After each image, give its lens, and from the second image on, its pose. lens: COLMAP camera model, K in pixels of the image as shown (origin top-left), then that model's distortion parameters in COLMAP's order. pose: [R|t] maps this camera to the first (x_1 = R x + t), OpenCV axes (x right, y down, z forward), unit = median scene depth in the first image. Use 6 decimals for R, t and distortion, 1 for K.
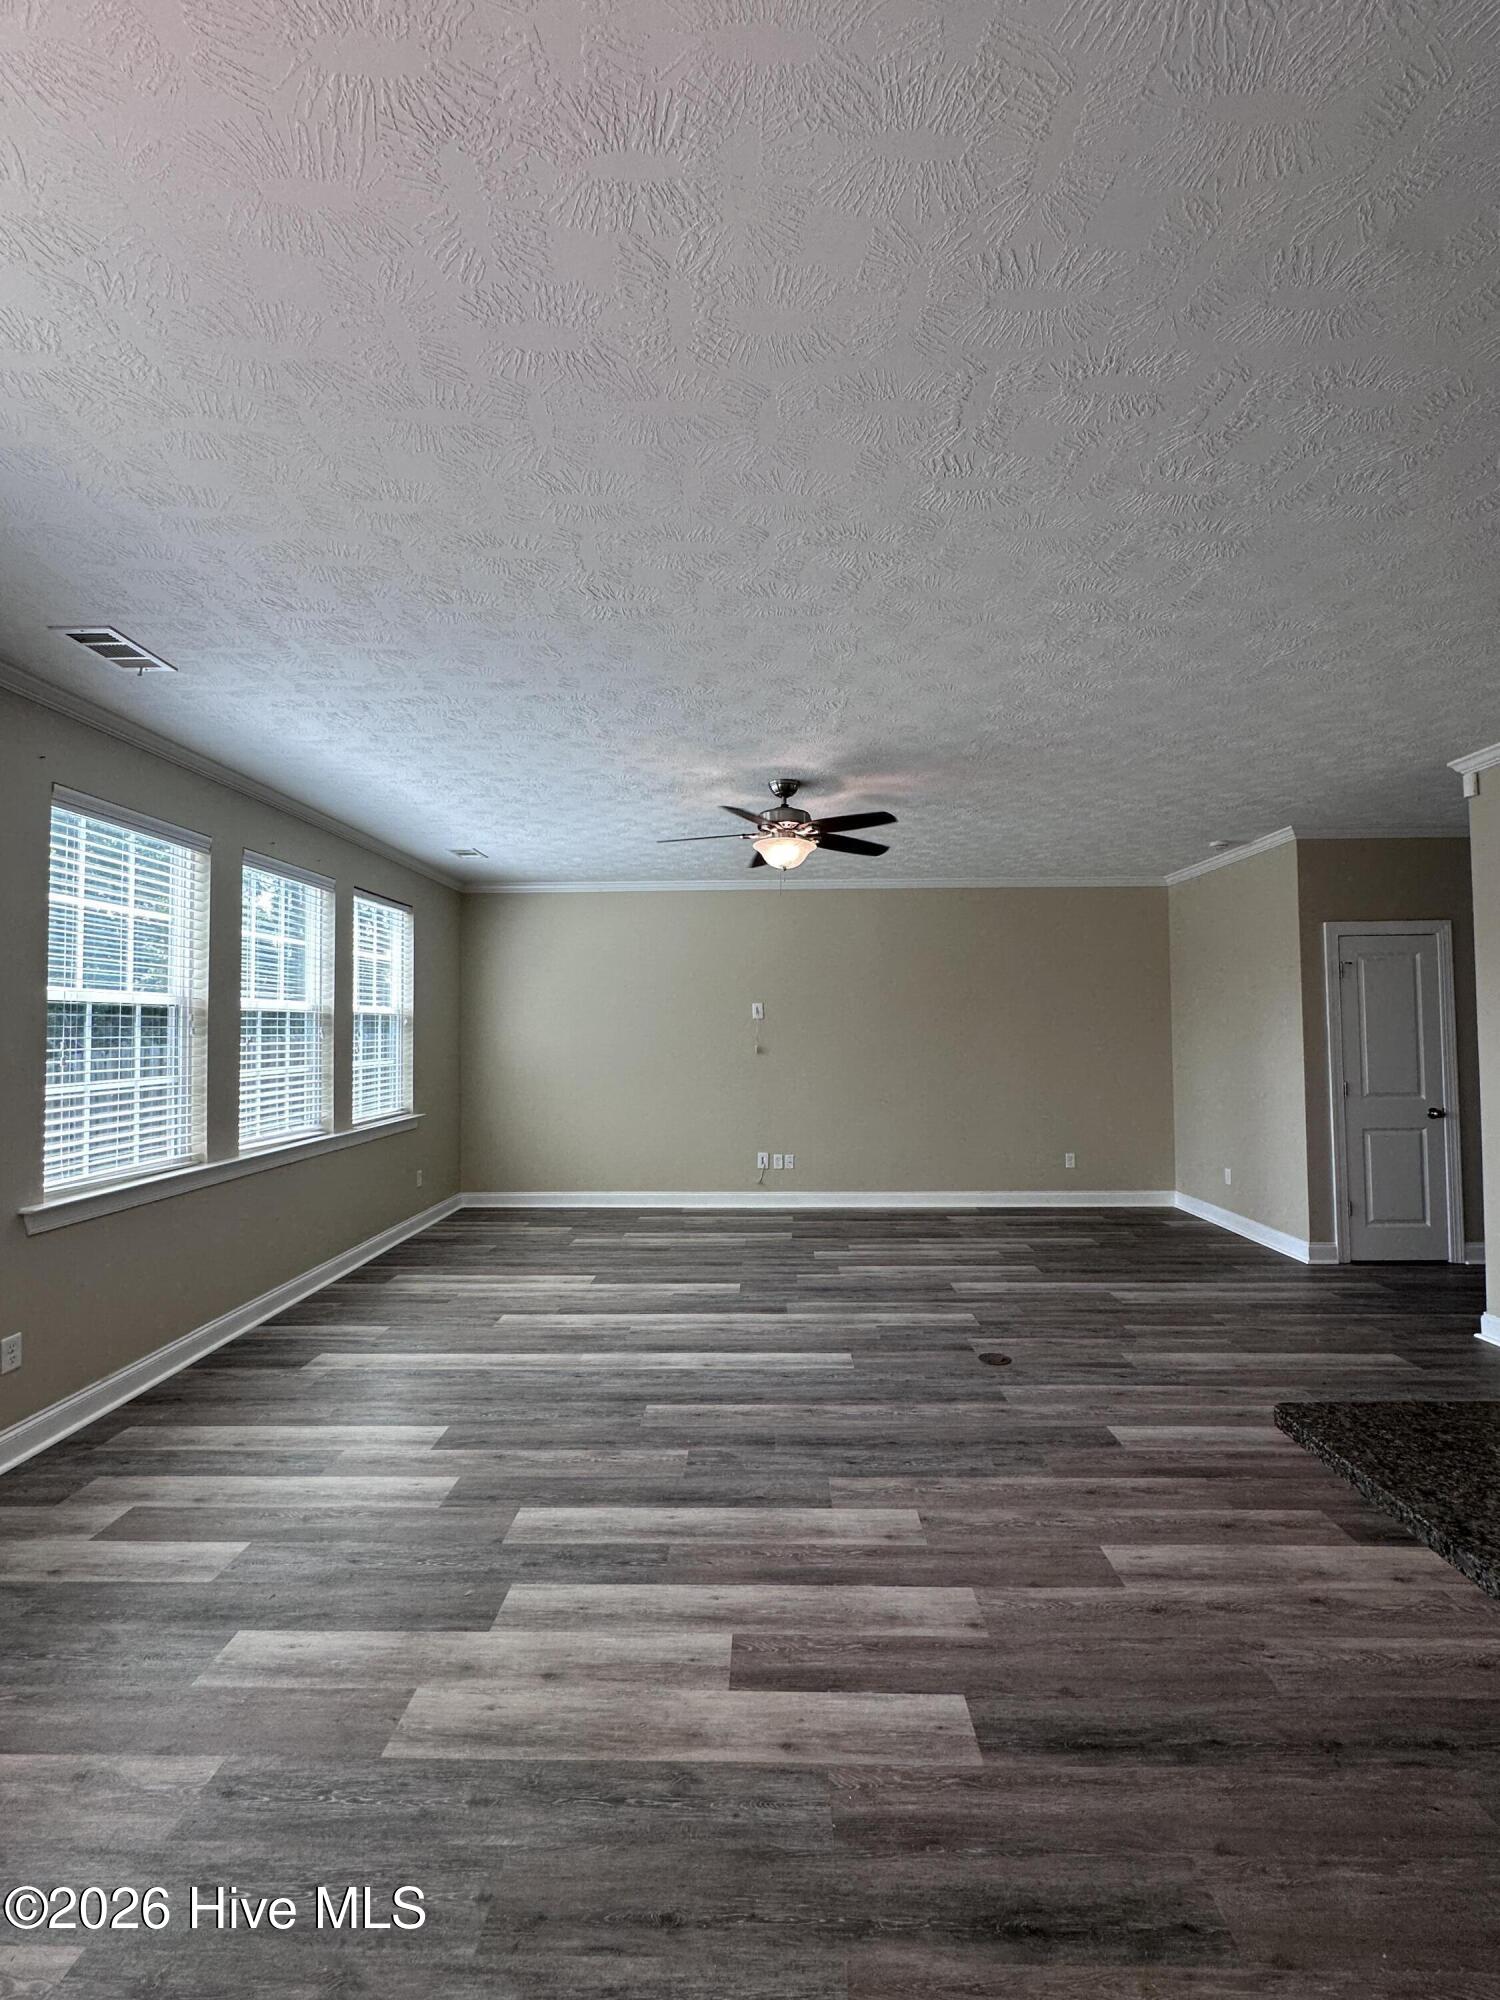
lens RADIAL K [[832.1, 0, 753.7], [0, 832.1, 1001.2], [0, 0, 1]] dist [-0.000932, 0.000107]
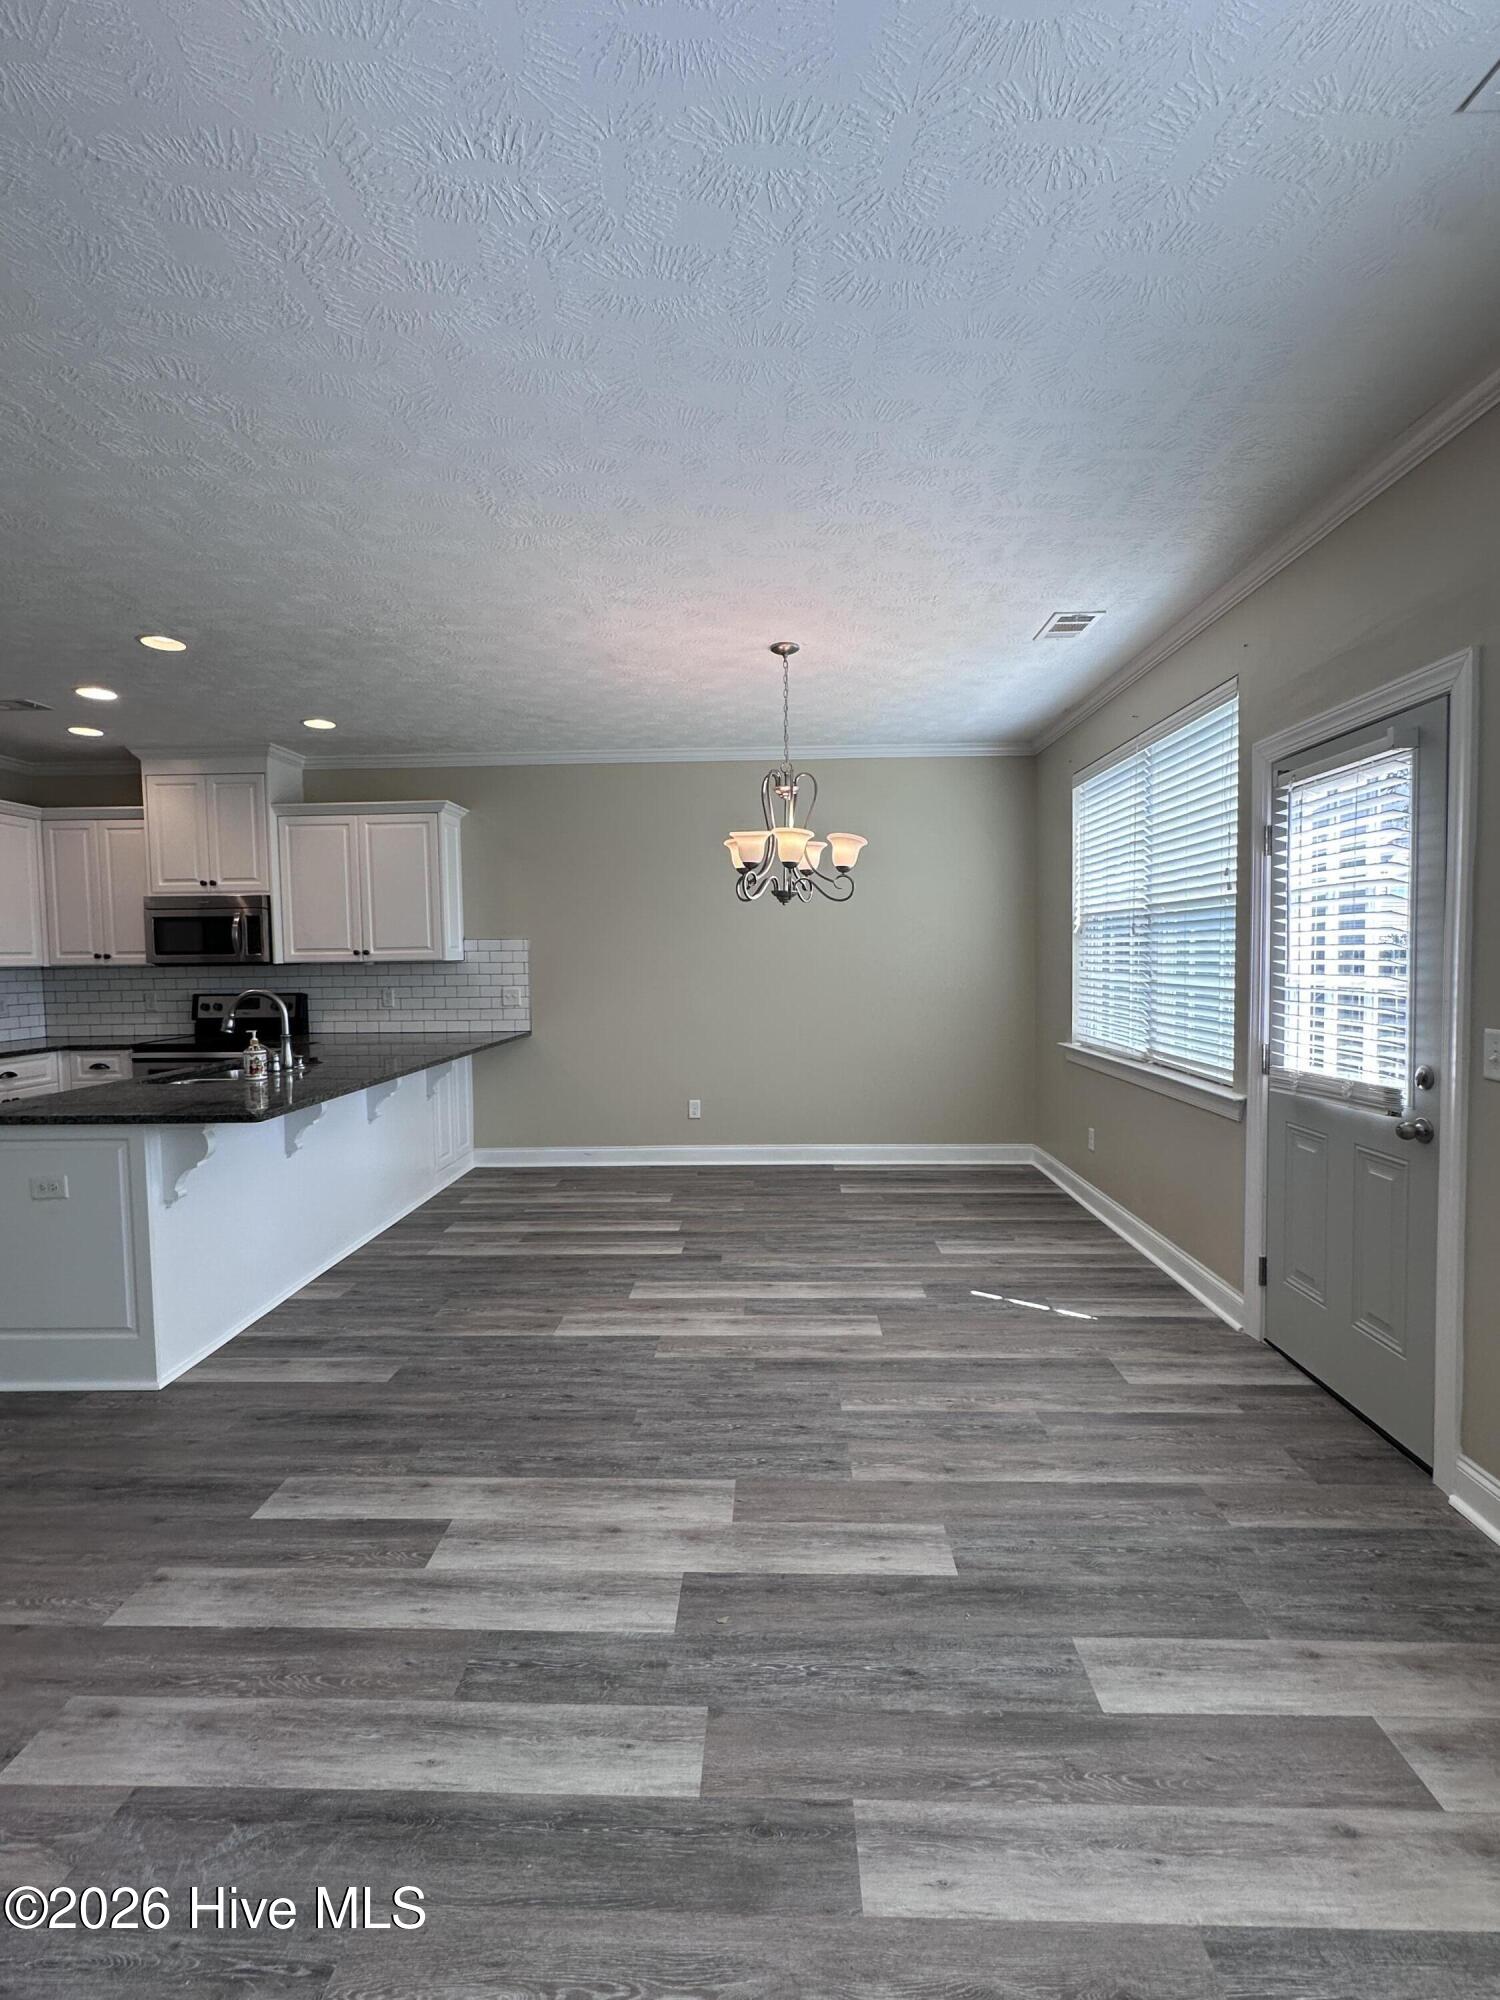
lens RADIAL K [[880.8, 0, 754.1], [0, 880.8, 996.7], [0, 0, 1]] dist [-0.002006, 0.000000]
pose [[-0.999767, 0.020410, 0.007097, -0.244310], [0.020489, 0.999727, 0.011248, 0.061988], [-0.006865, 0.011391, -0.999912, 1.156713]]
